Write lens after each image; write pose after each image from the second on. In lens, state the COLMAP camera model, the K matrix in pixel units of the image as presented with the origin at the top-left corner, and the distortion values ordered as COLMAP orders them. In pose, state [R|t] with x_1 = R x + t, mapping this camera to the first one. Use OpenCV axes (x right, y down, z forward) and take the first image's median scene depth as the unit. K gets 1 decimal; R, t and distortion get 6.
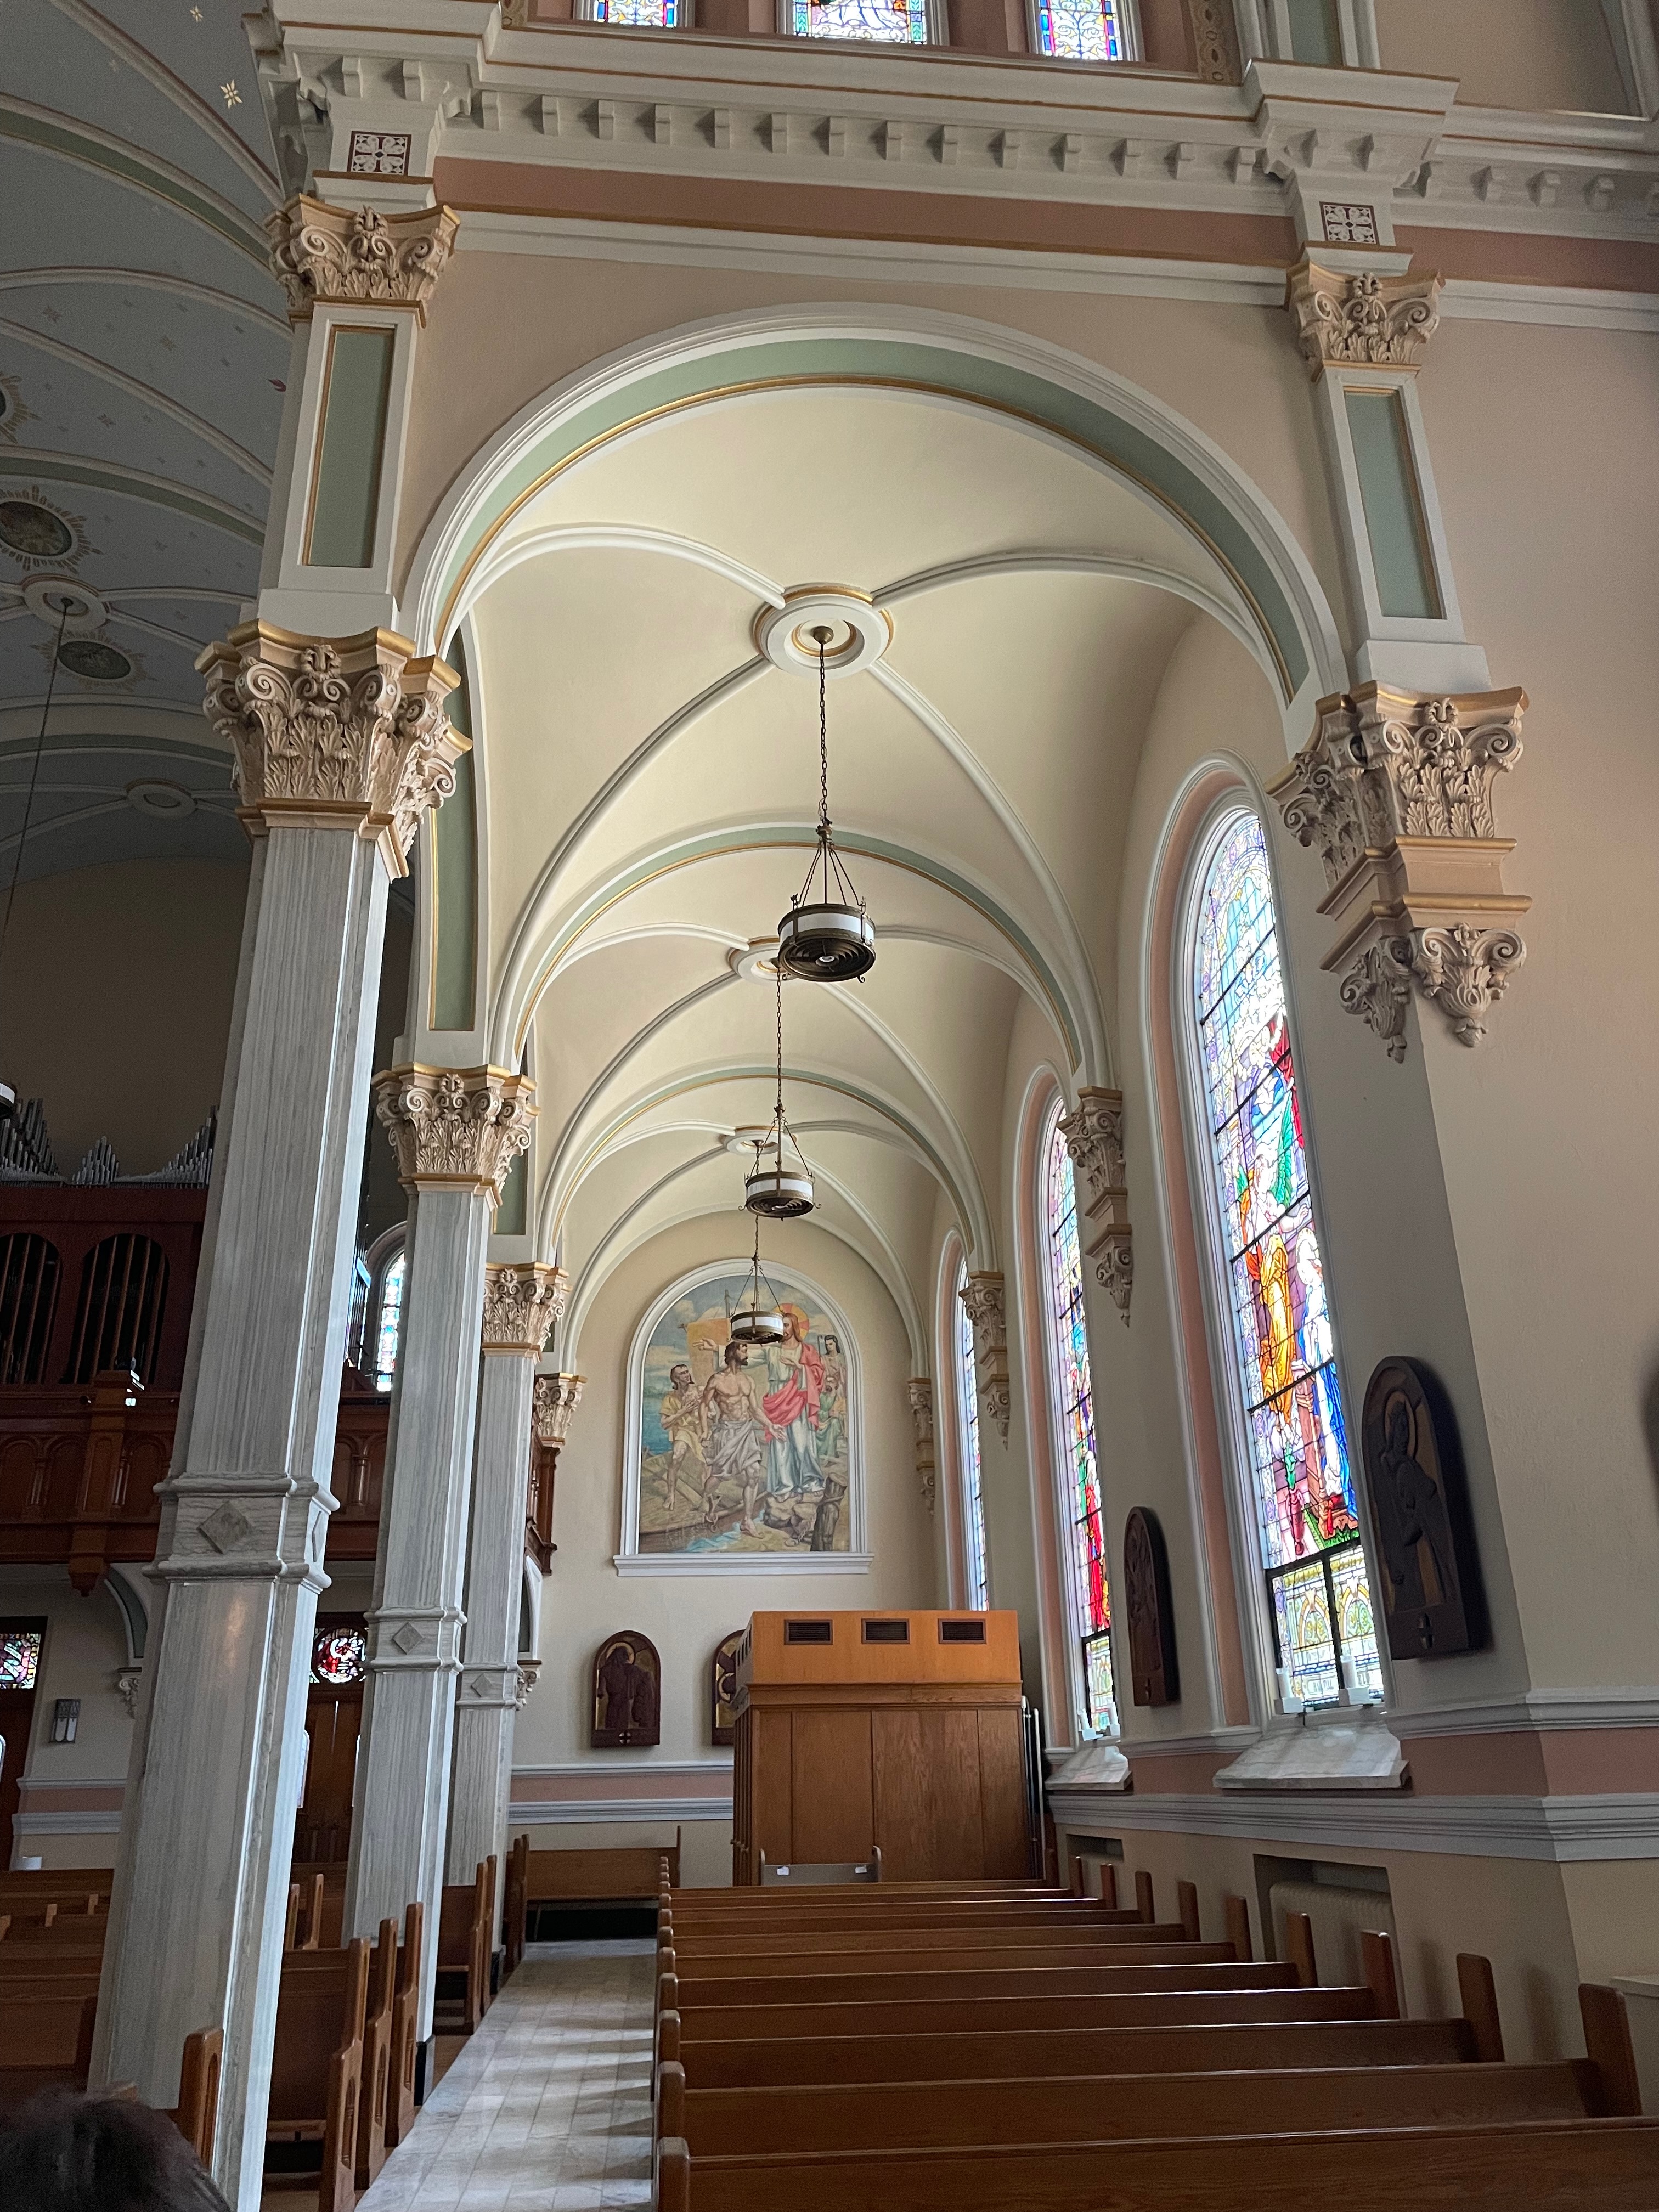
lens RADIAL K [[1716.1, 0, 846.4], [0, 1716.1, 1097.8], [0, 0, 1]] dist [0.094444, -0.126006]
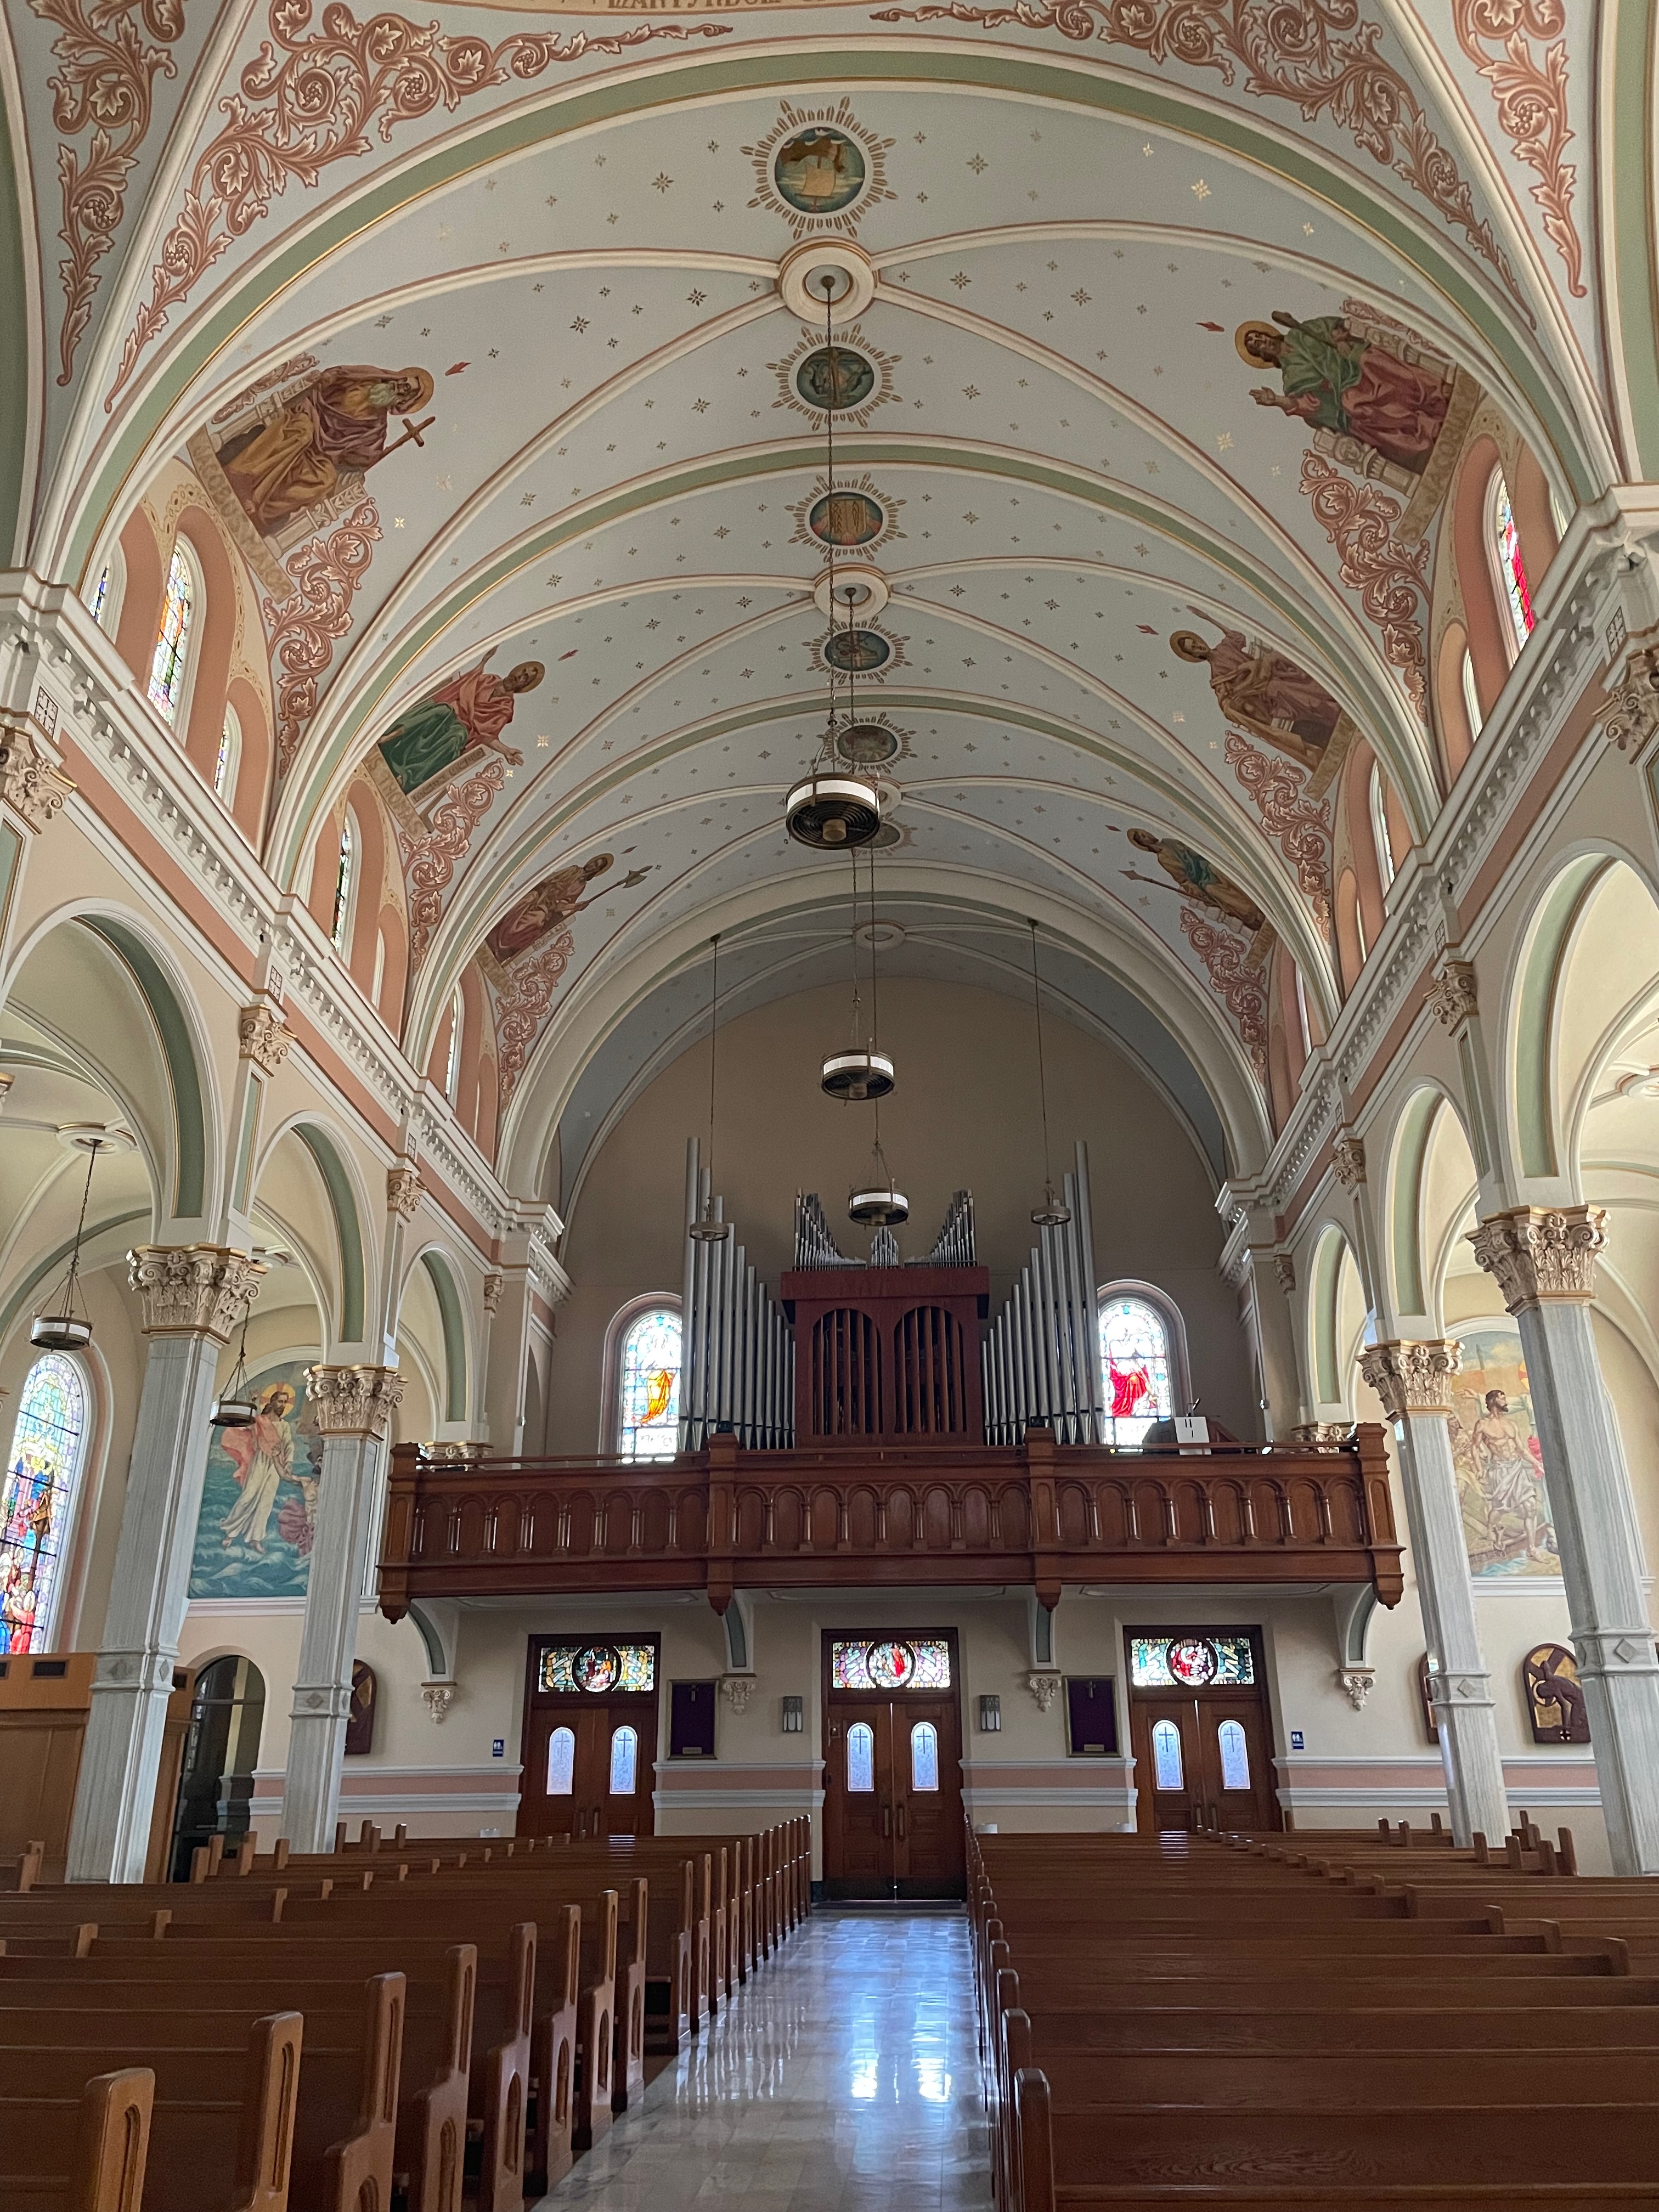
lens RADIAL K [[1716.1, 0, 824.2], [0, 1716.1, 1090.1], [0, 0, 1]] dist [0.094444, -0.126006]
pose [[0.986314, -0.053555, -0.155936, -0.331846], [0.052256, 0.998556, -0.012421, -0.069620], [0.156377, 0.004102, 0.987689, -0.218398]]
